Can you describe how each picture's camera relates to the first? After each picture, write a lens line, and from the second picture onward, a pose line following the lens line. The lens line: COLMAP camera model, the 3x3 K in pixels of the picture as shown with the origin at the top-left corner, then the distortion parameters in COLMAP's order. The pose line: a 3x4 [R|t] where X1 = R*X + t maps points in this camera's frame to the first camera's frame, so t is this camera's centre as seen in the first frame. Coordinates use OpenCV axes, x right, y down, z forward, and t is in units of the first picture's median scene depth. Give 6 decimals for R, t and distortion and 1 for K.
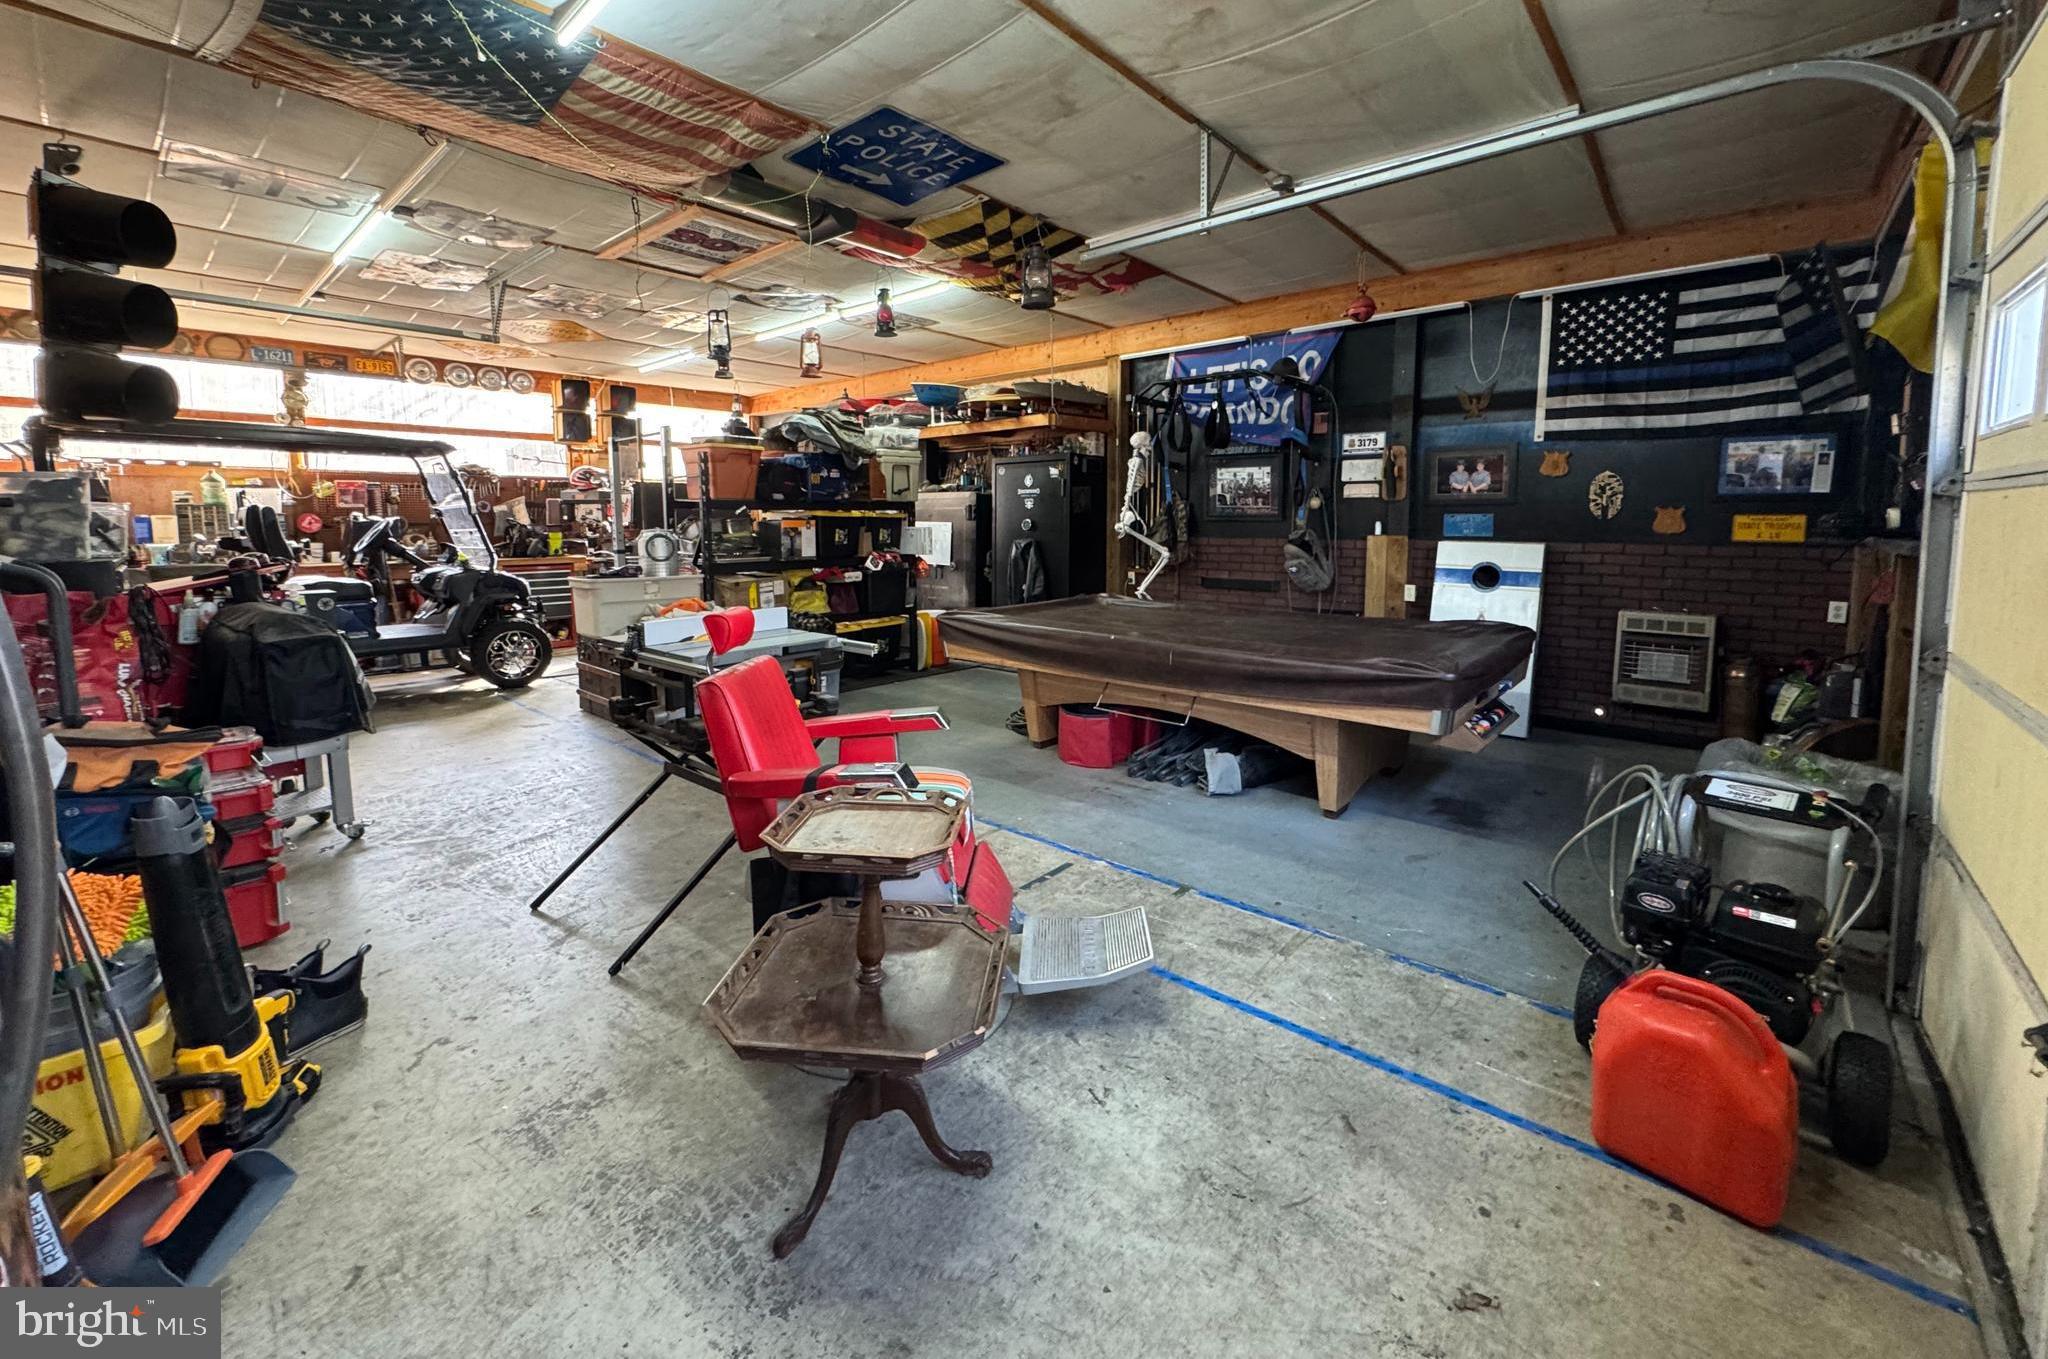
lens RADIAL K [[814.6, 0, 1020.0], [0, 814.6, 600.1], [0, 0, 1]] dist [0.000347, 0.000007]
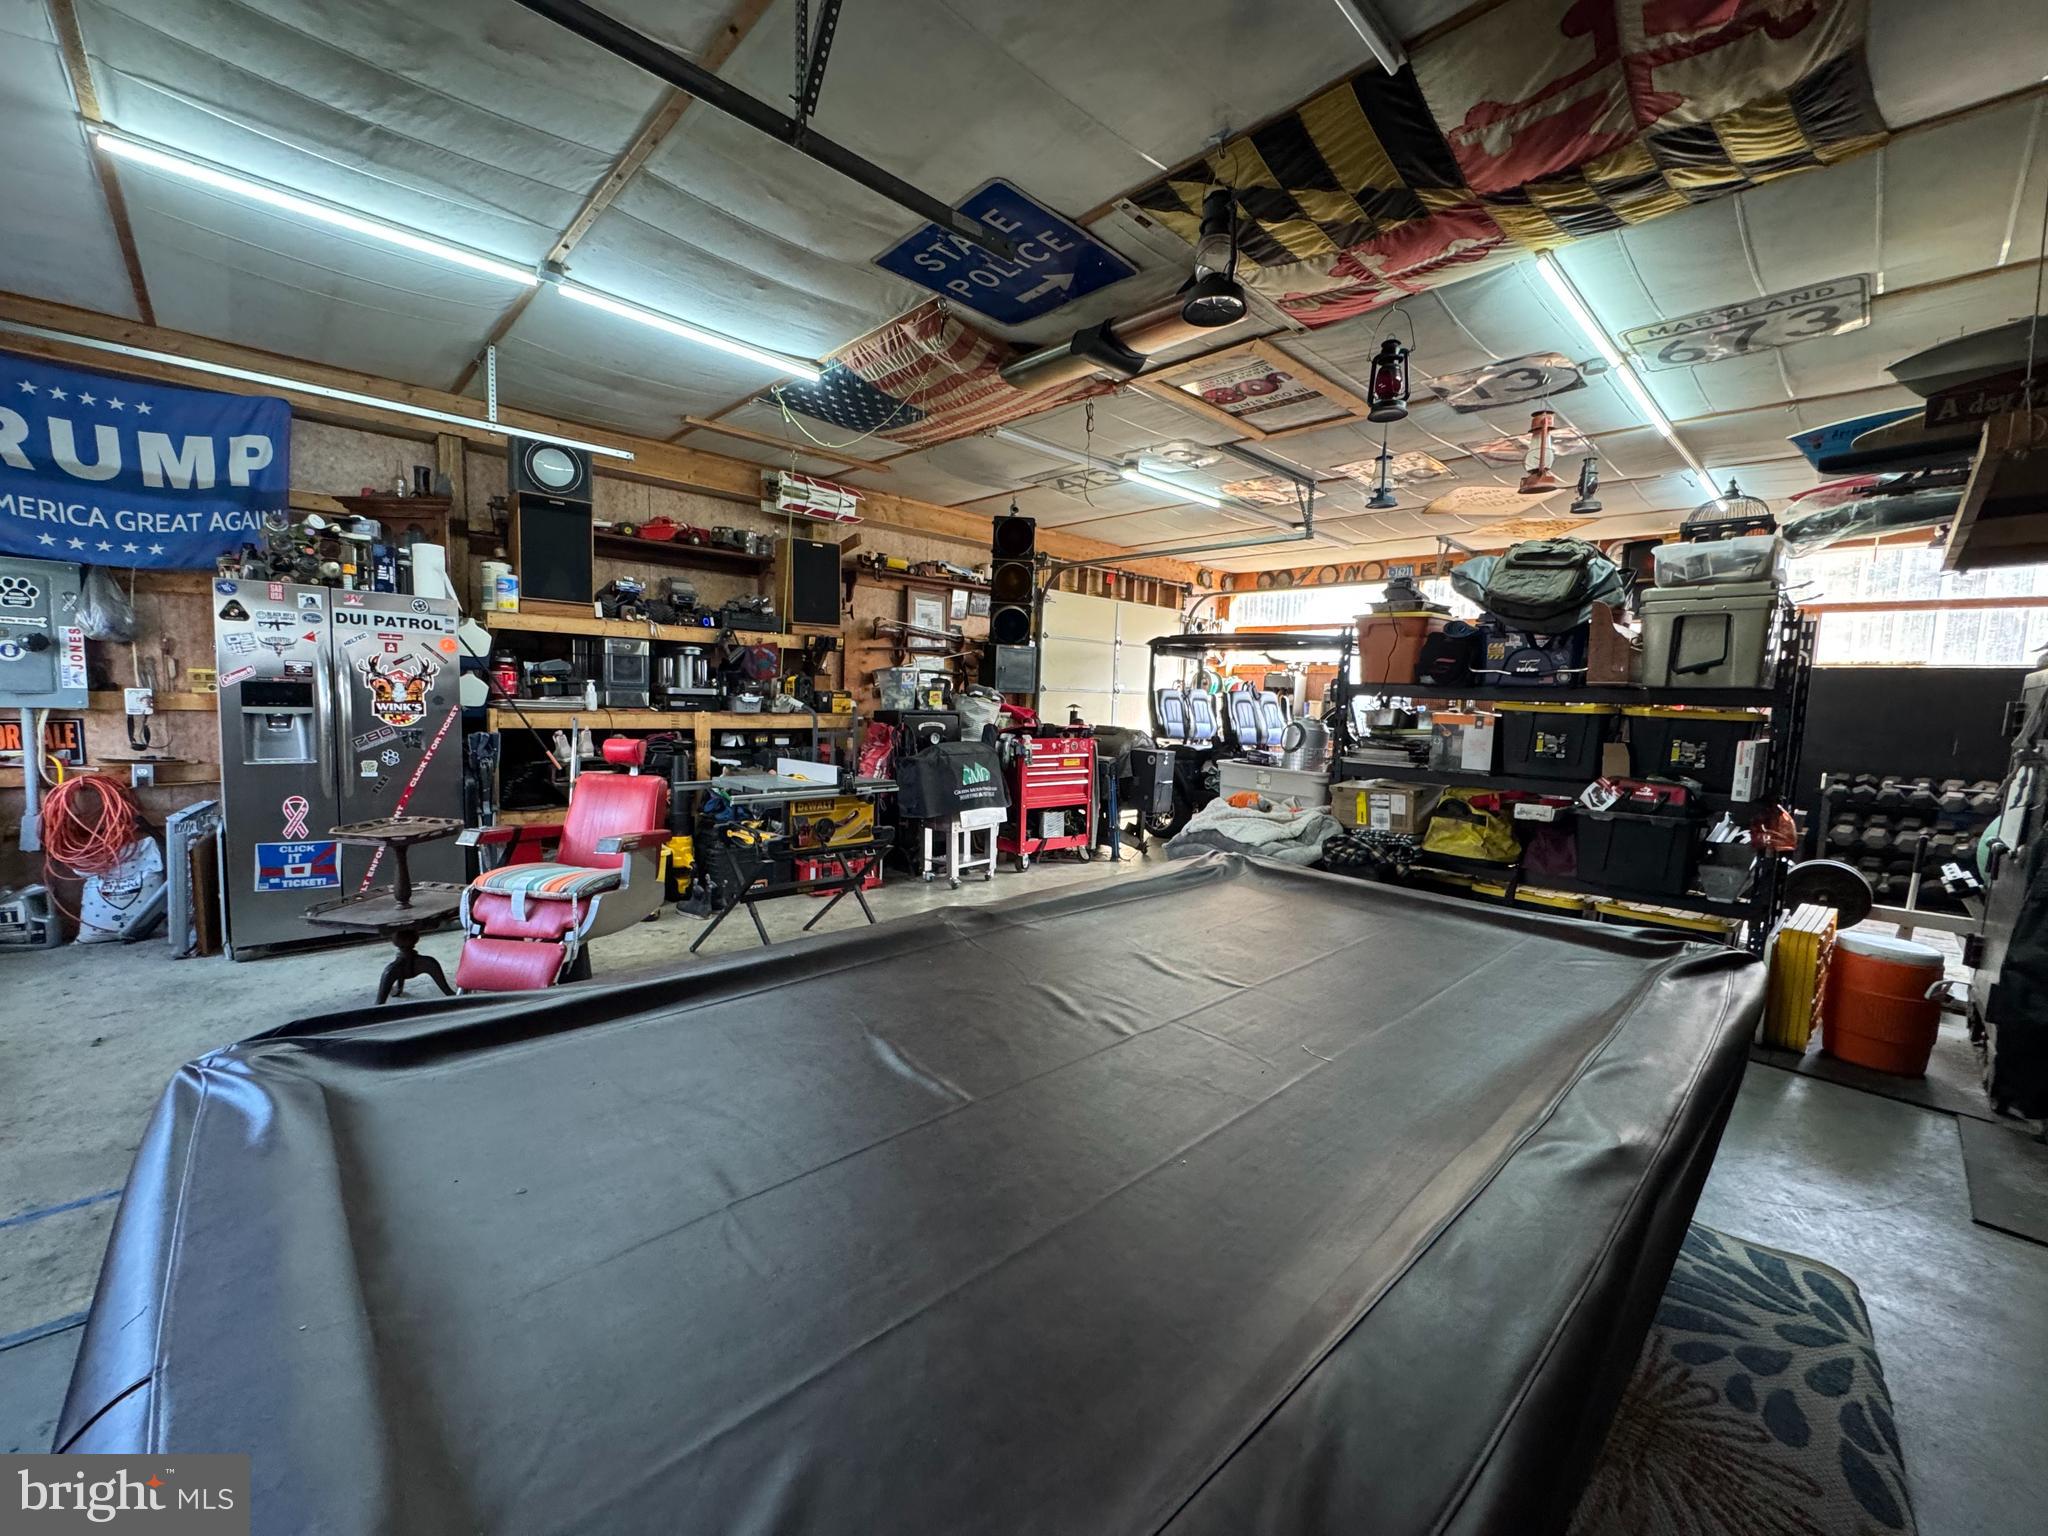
lens RADIAL K [[817.2, 0, 1024.0], [0, 817.2, 768.0], [0, 0, 1]] dist [-0.001101, -0.000021]
pose [[-0.093998, 0.085880, -0.991861, 0.490829], [-0.136527, 0.985748, 0.098290, -0.079818], [0.986167, 0.144655, -0.080933, 0.791301]]
